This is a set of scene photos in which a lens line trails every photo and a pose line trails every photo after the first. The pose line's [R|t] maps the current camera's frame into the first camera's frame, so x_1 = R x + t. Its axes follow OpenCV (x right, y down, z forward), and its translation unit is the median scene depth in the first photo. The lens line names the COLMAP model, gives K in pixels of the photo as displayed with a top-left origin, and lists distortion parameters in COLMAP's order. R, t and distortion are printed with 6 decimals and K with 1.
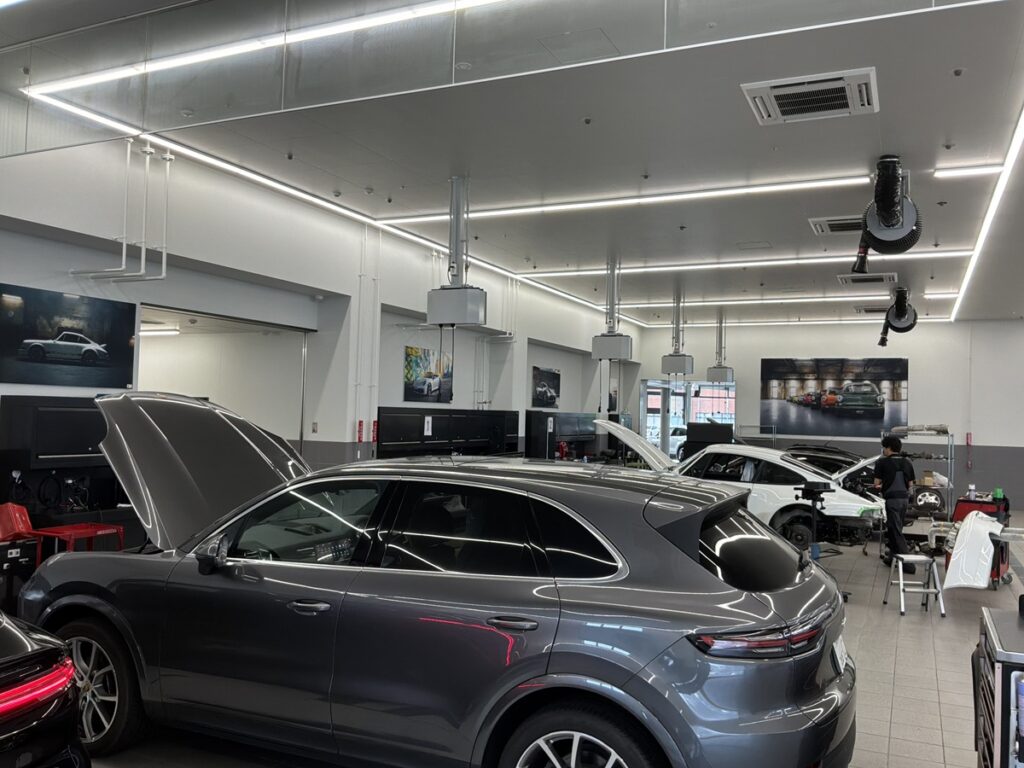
lens RADIAL K [[849.4, 0, 512.0], [0, 849.4, 384.0], [0, 0, 1]] dist [0.011143, 0.001483]
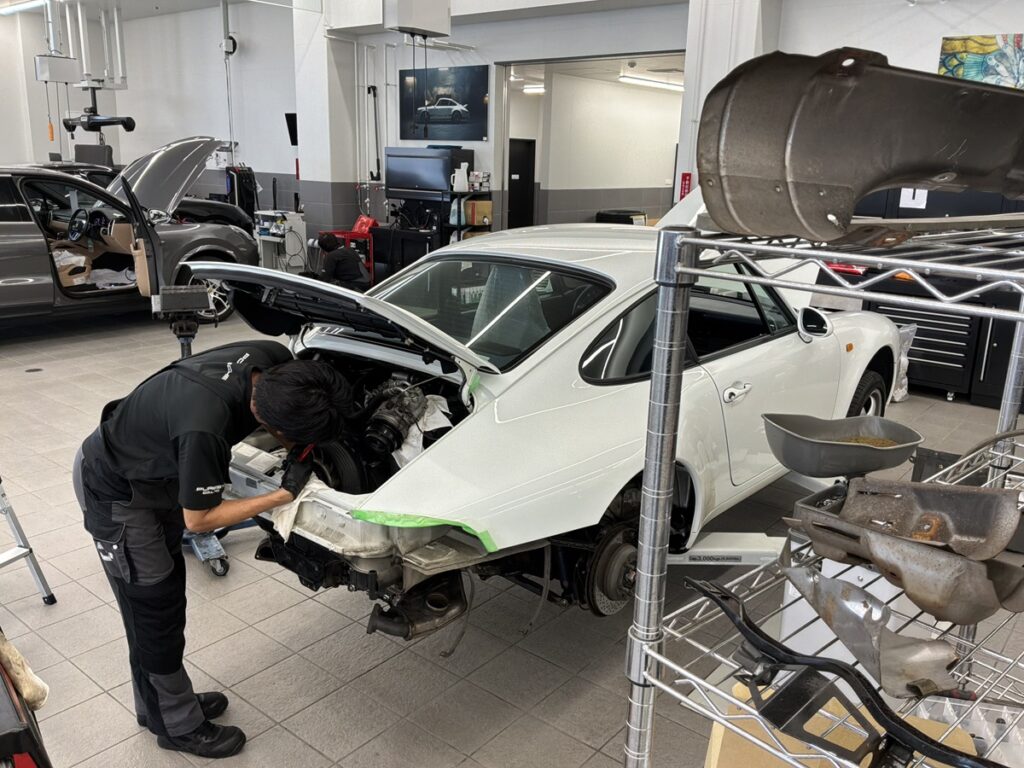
lens RADIAL K [[849.4, 0, 512.0], [0, 849.4, 384.0], [0, 0, 1]] dist [0.011143, 0.001483]
pose [[-0.248899, 0.223803, -0.942317, 0.776765], [0.003987, 0.973165, 0.230076, 0.066069], [0.968521, 0.053508, -0.243112, 1.391455]]
